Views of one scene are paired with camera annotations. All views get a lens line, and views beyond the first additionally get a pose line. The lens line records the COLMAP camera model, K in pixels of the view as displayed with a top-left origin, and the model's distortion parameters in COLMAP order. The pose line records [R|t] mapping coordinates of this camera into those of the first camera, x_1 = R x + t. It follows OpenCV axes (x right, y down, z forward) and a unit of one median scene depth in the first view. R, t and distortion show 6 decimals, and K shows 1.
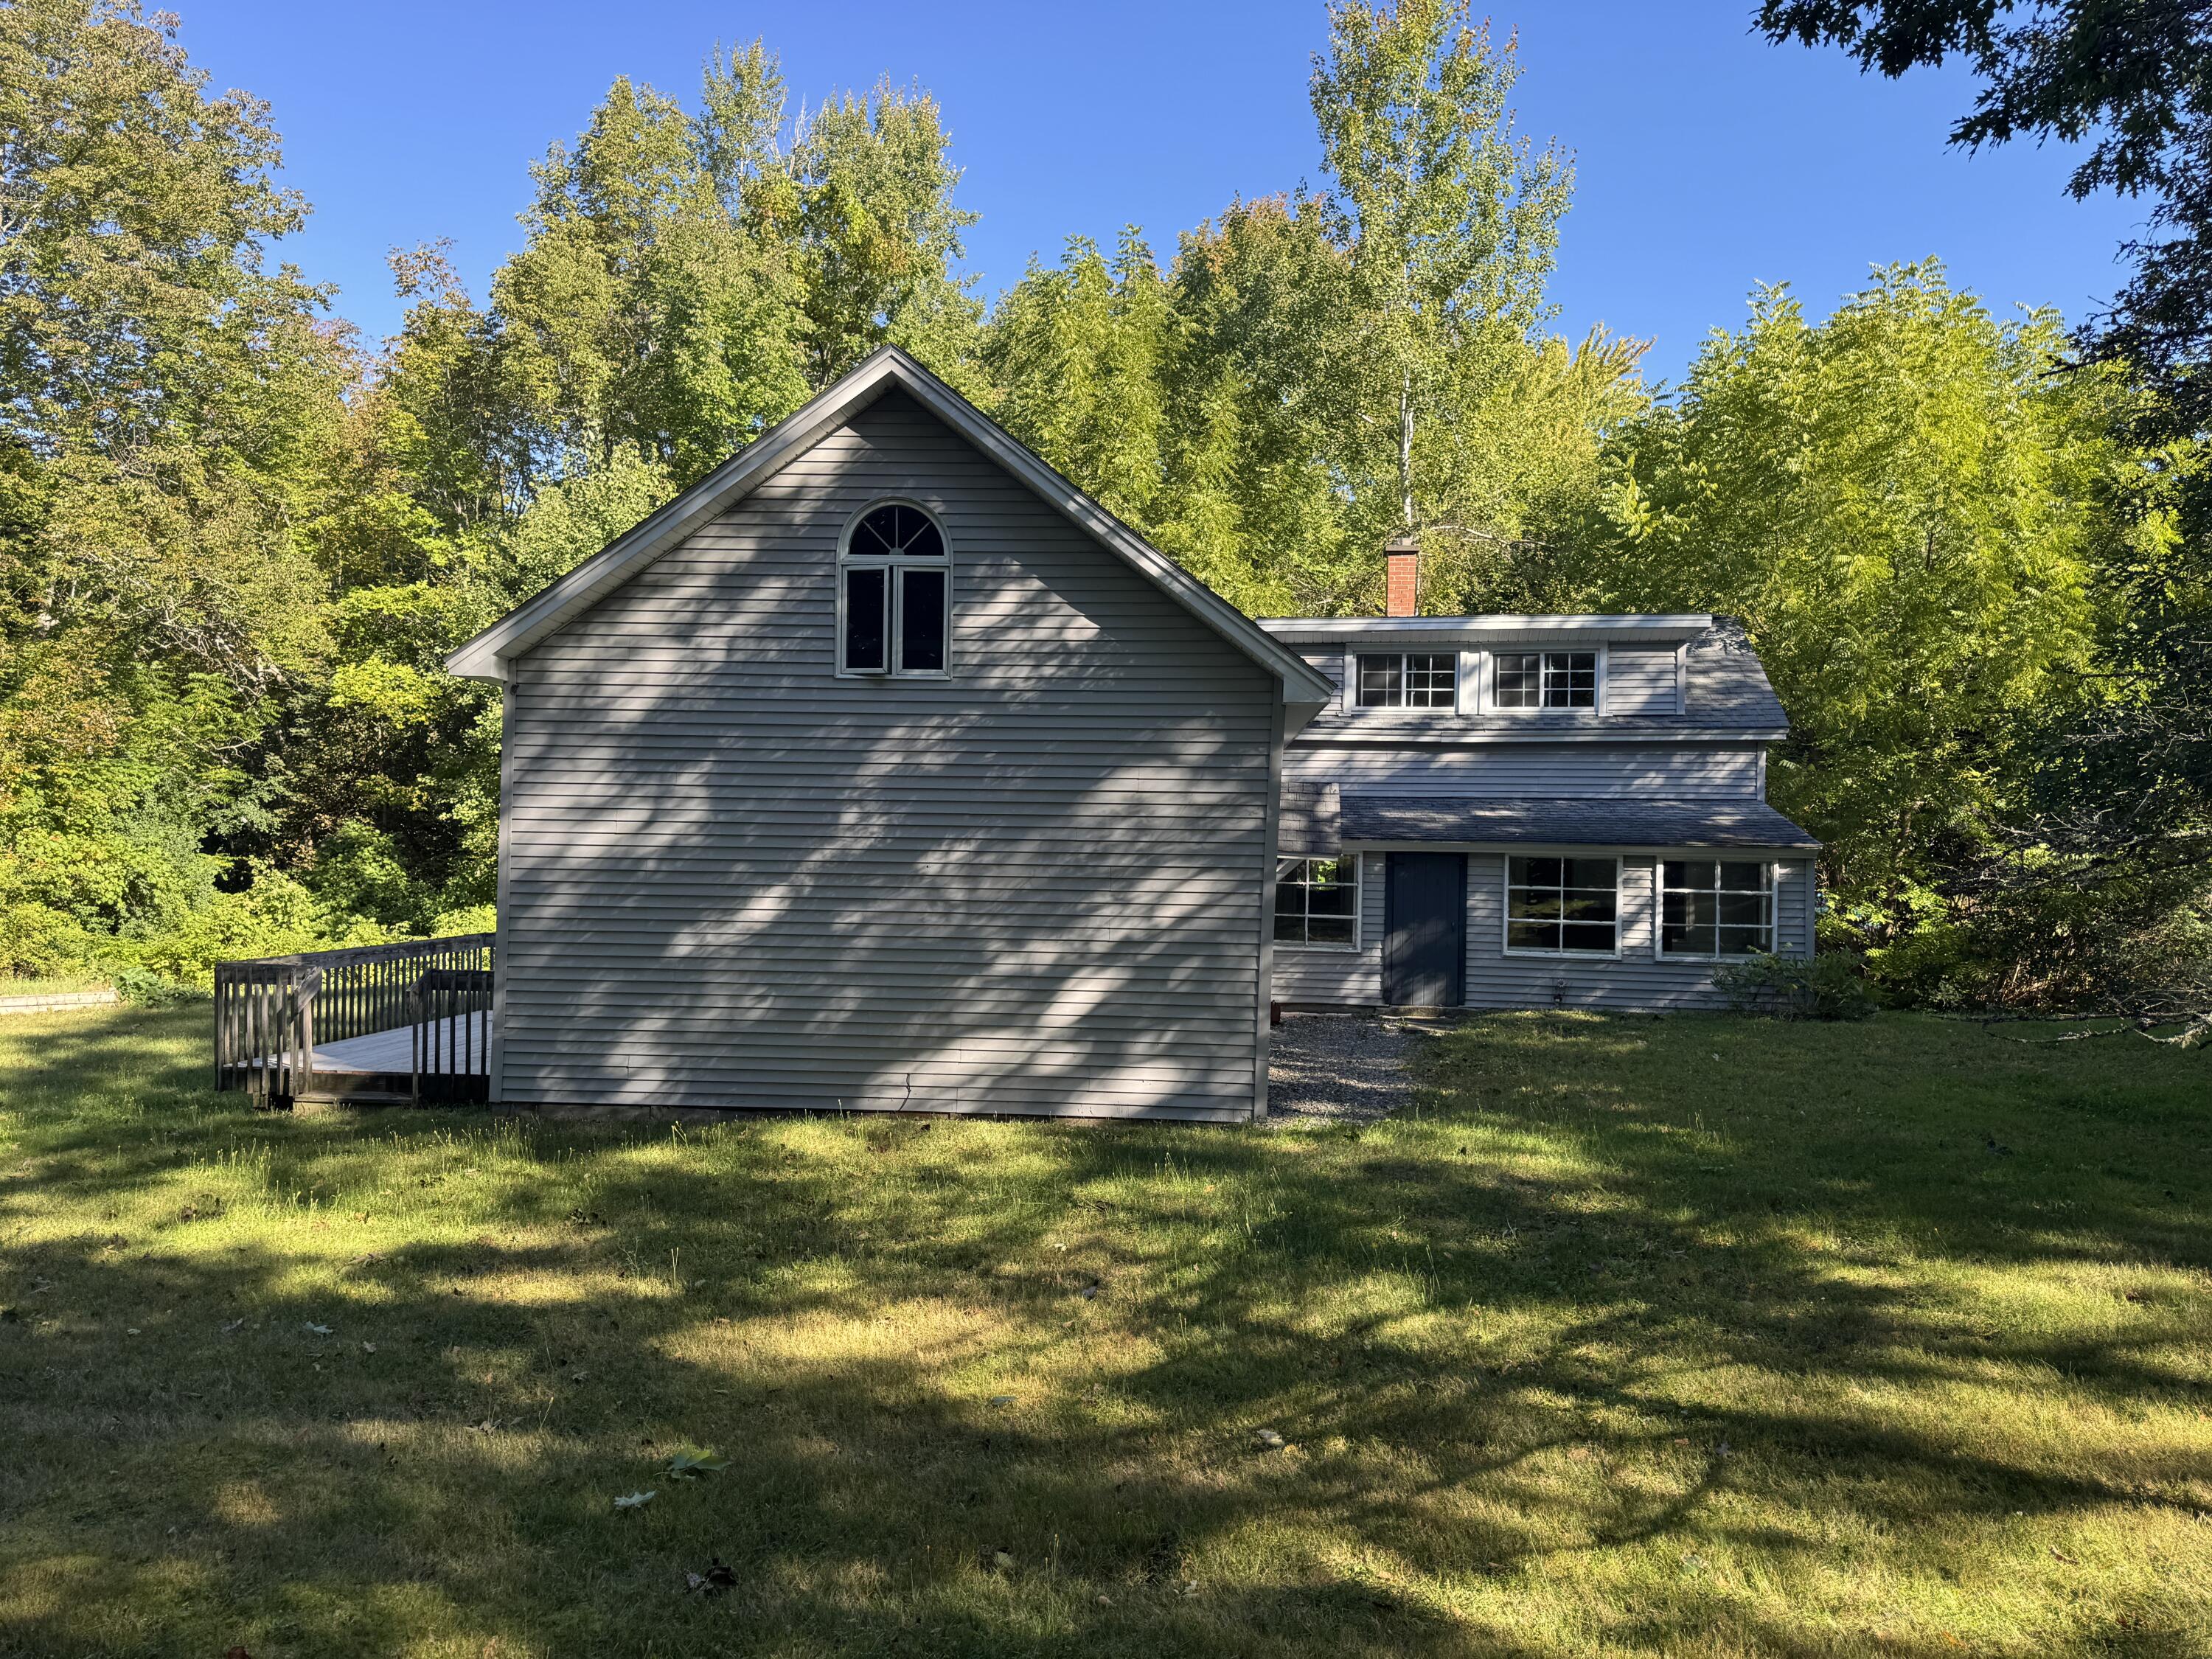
lens RADIAL K [[1551.1, 0, 1095.8], [0, 1551.1, 829.6], [0, 0, 1]] dist [0.030771, -0.043598]
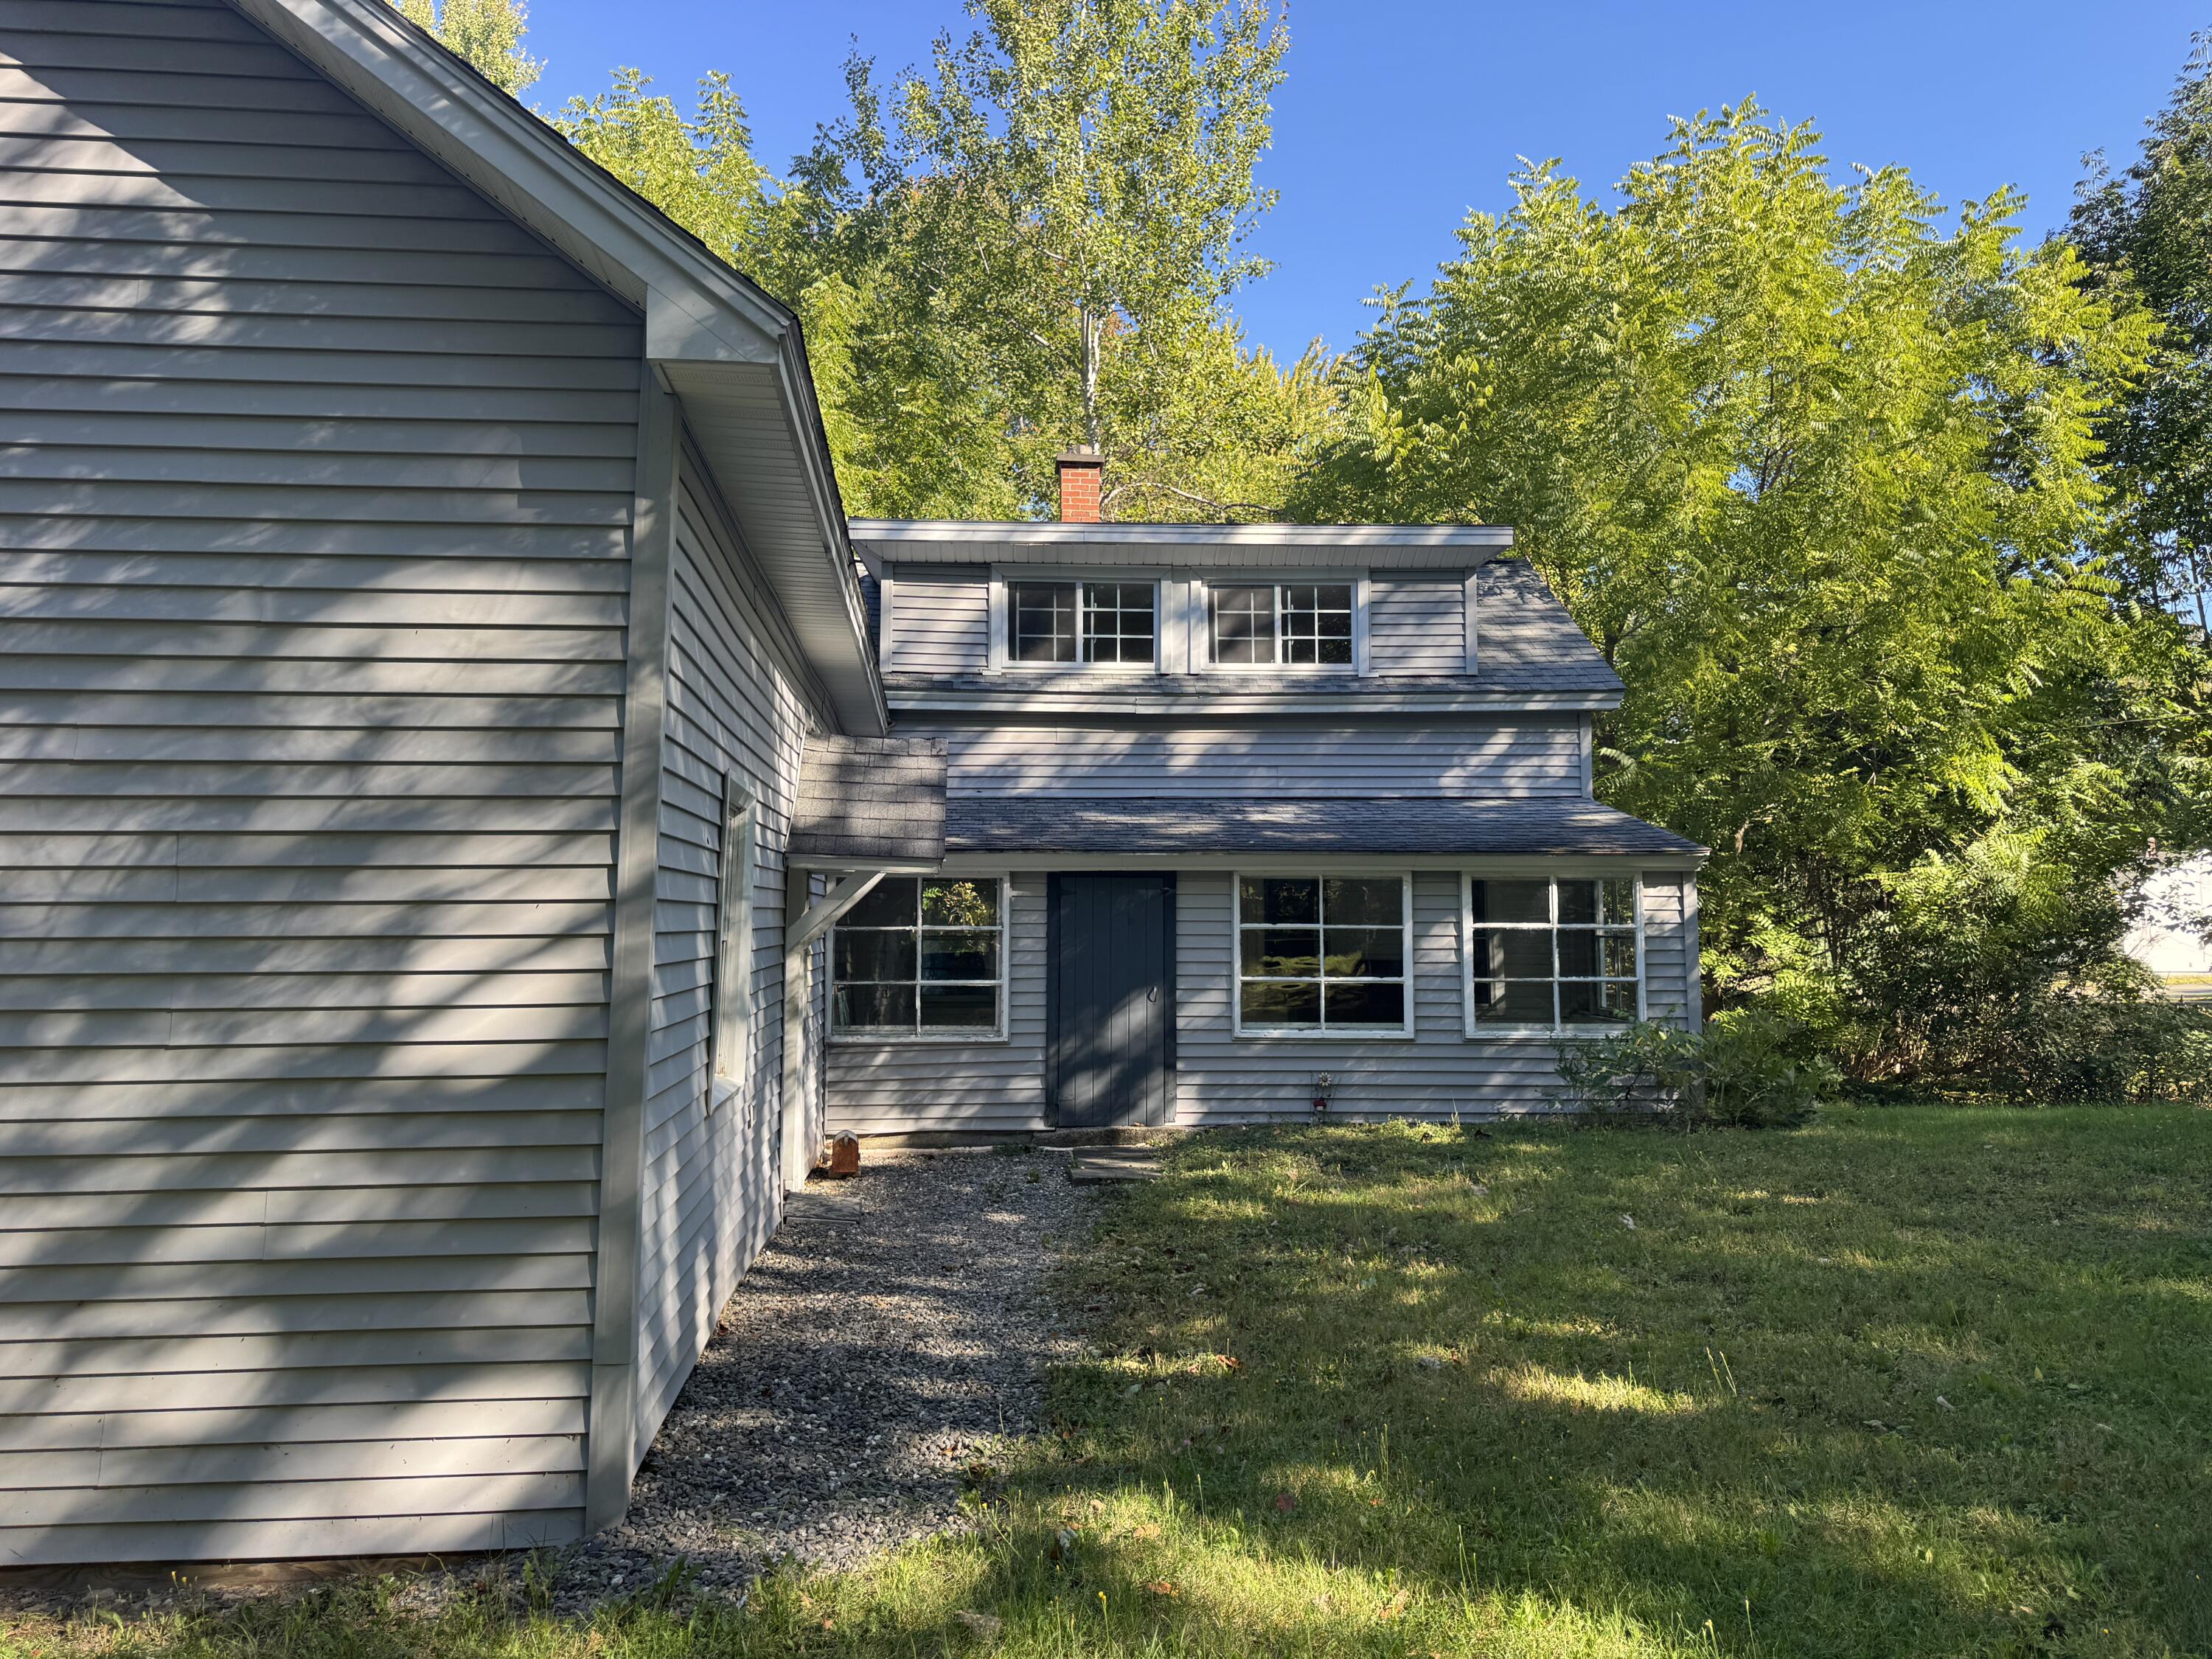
lens RADIAL K [[1551.1, 0, 1117.4], [0, 1551.1, 823.8], [0, 0, 1]] dist [0.030771, -0.043598]
pose [[0.980947, -0.008325, 0.194098, 0.100399], [0.018263, 0.998609, -0.049466, 0.026403], [-0.193417, 0.052069, 0.979734, 0.413087]]
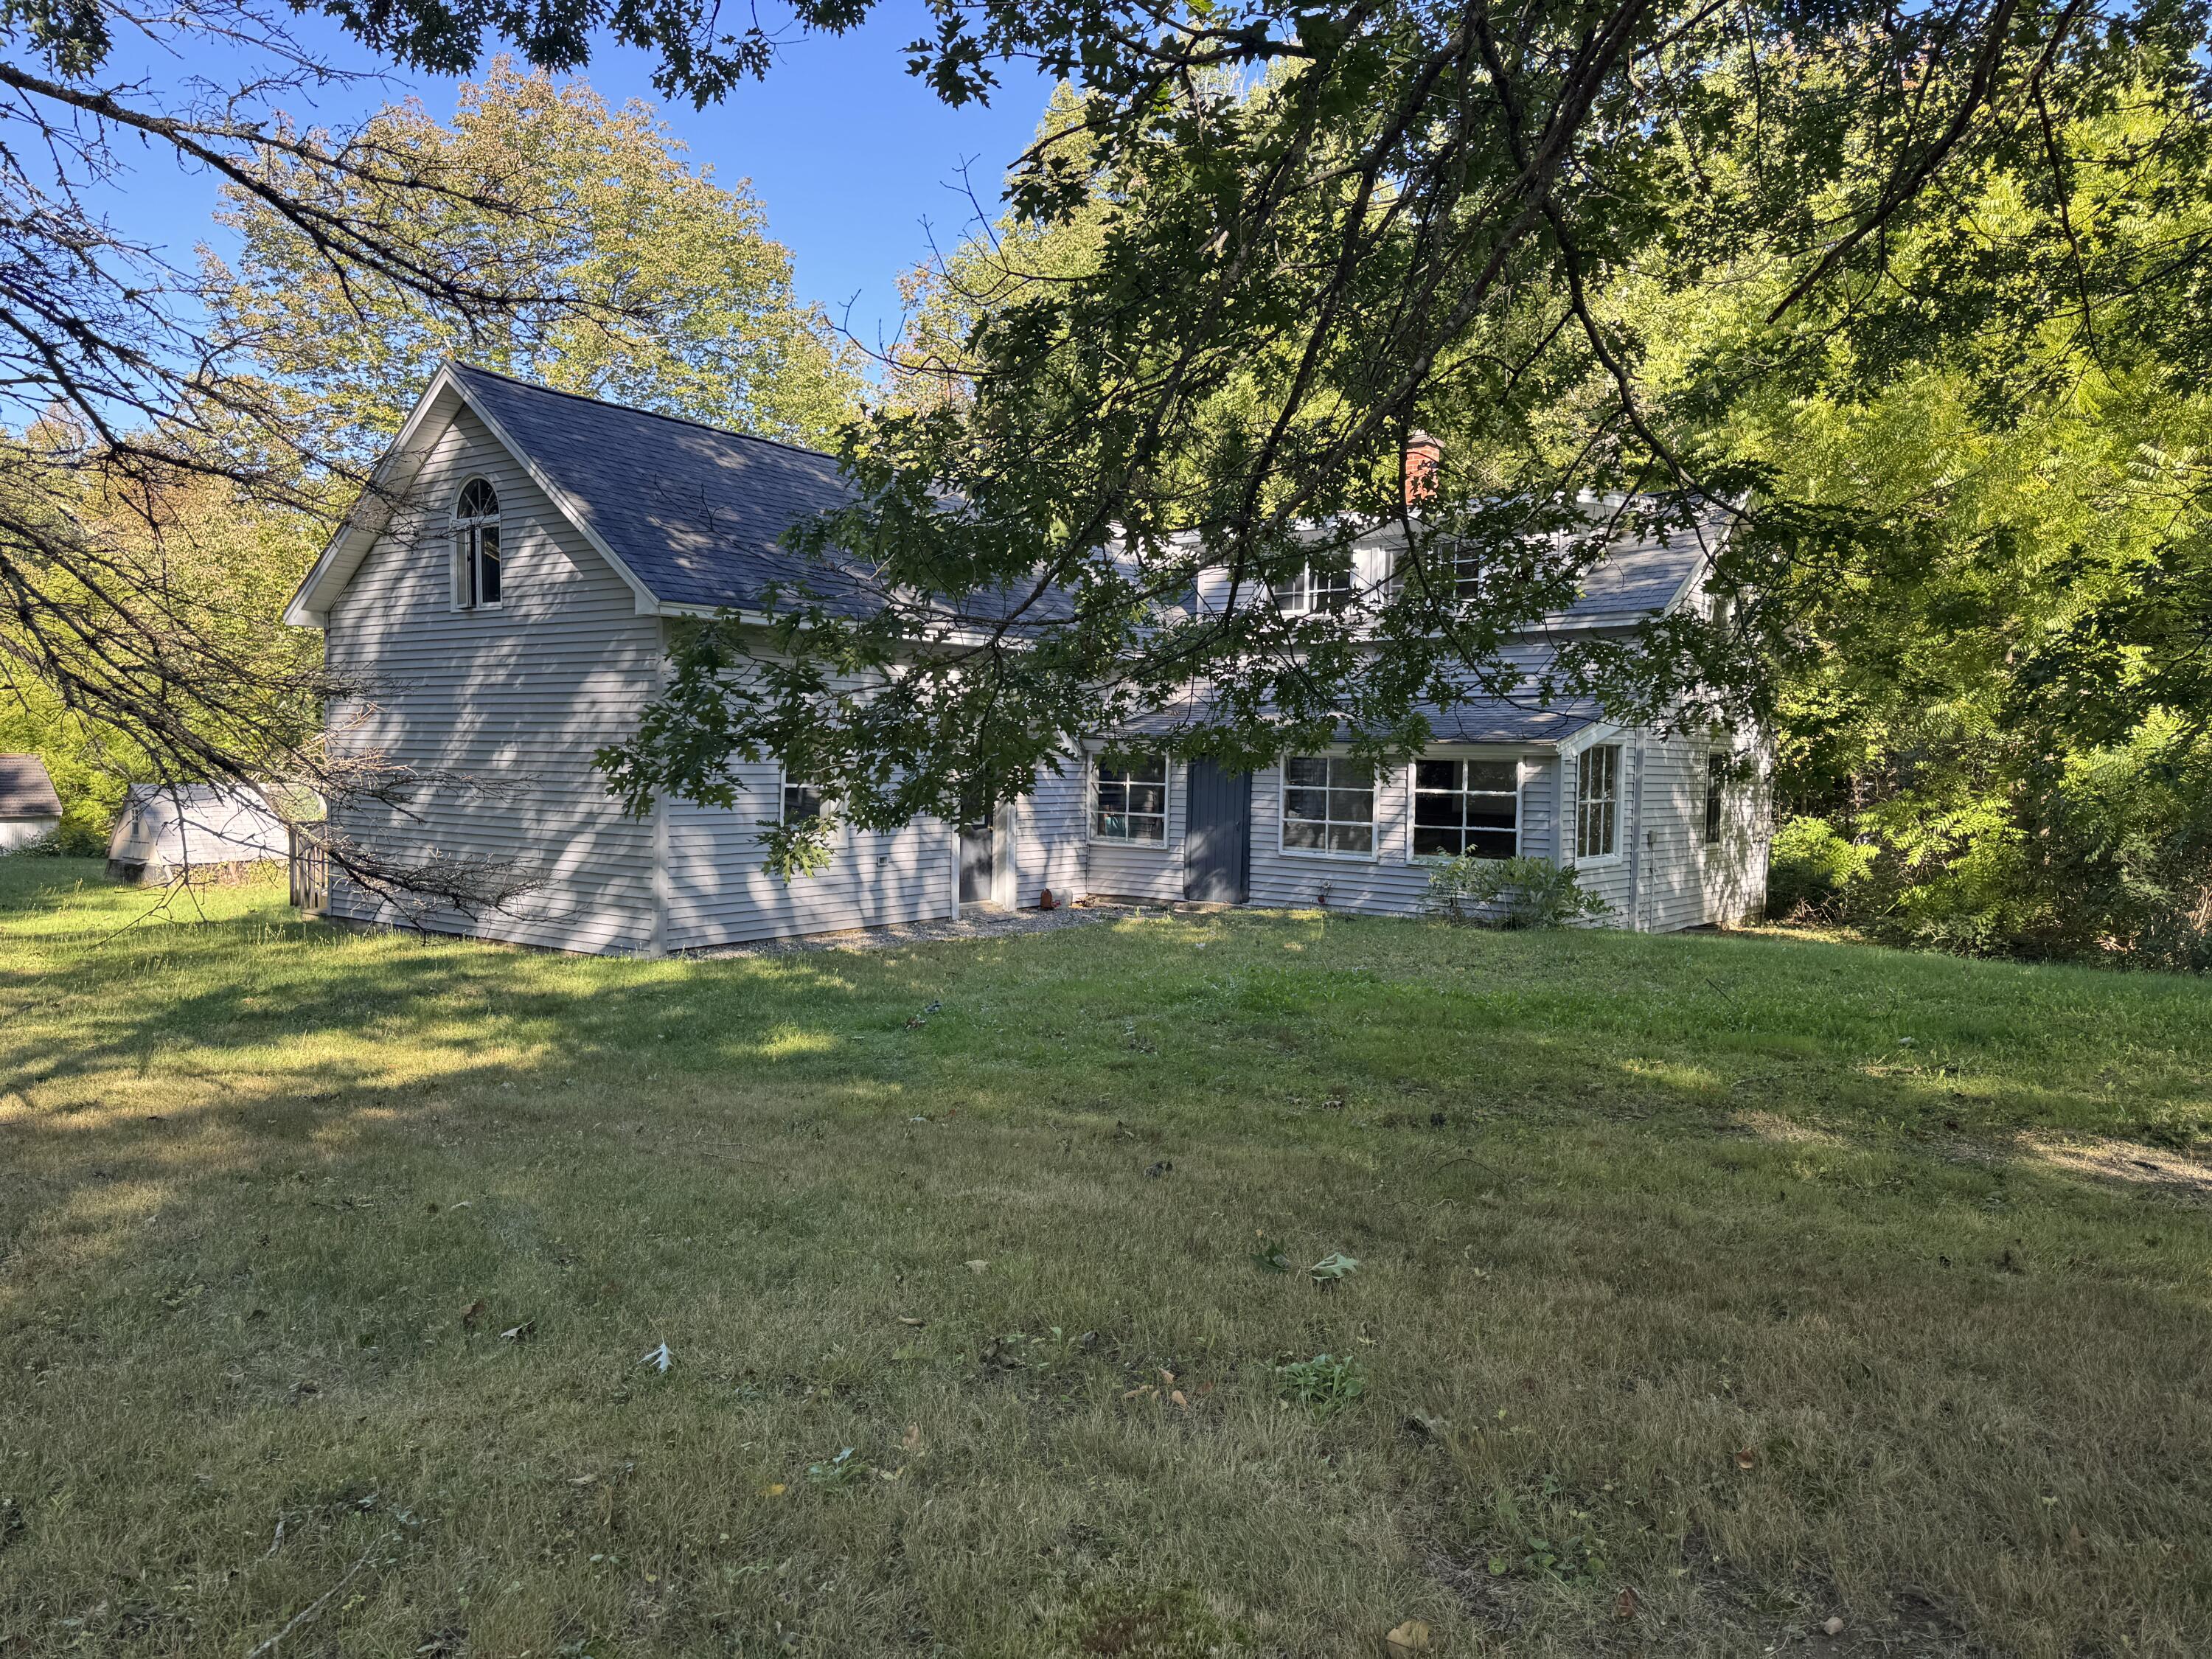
lens RADIAL K [[1551.1, 0, 1120.9], [0, 1551.1, 816.6], [0, 0, 1]] dist [0.030771, -0.043598]
pose [[0.862036, 0.015271, -0.506617, 0.707497], [0.002772, 0.999389, 0.034842, 0.021727], [0.506840, -0.031440, 0.861467, 0.091219]]
